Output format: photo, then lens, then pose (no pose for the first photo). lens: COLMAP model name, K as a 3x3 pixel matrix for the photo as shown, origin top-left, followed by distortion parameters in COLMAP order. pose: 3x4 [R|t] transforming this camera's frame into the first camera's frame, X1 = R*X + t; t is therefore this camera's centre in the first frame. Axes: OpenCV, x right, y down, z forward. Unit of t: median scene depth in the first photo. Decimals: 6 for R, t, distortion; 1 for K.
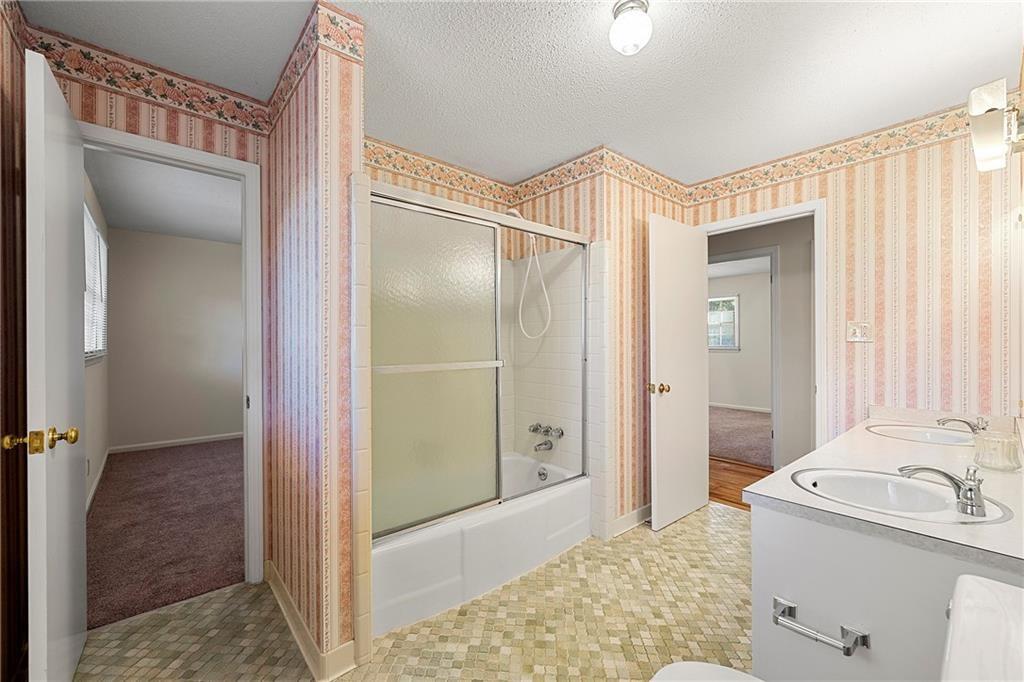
lens RADIAL K [[418.8, 0, 508.2], [0, 418.8, 345.3], [0, 0, 1]] dist [-0.003245, -0.000117]
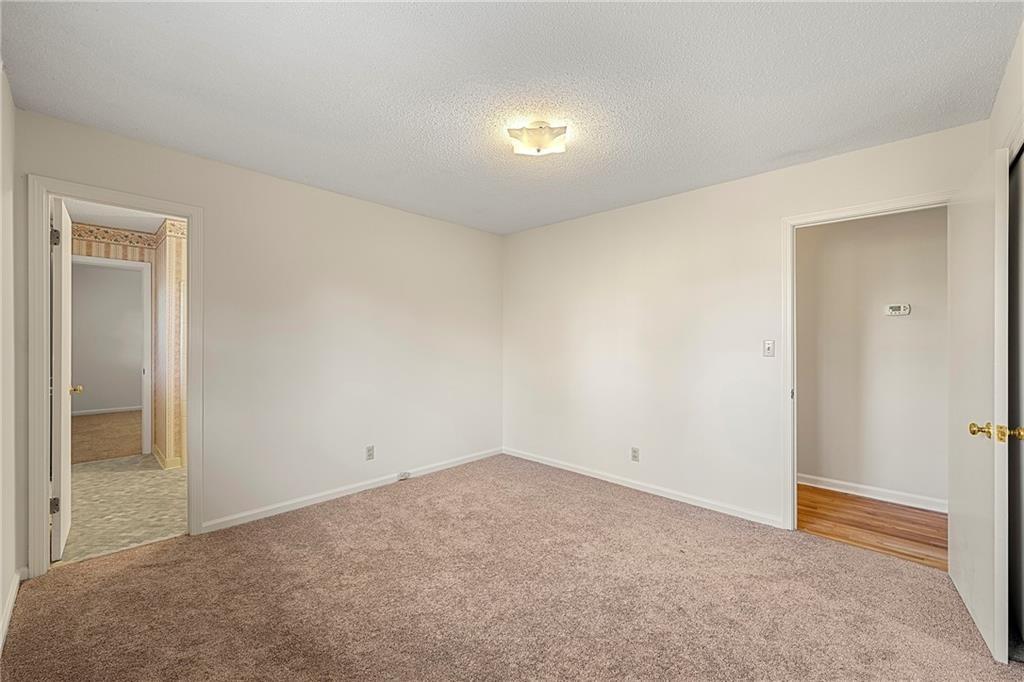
lens RADIAL K [[418.8, 0, 516.1], [0, 418.8, 342.9], [0, 0, 1]] dist [-0.003245, -0.000117]
pose [[0.994984, 0.006255, 0.099842, 1.278568], [-0.006051, 0.999979, -0.002350, -0.023160], [-0.099855, 0.001734, 0.995001, -1.597630]]
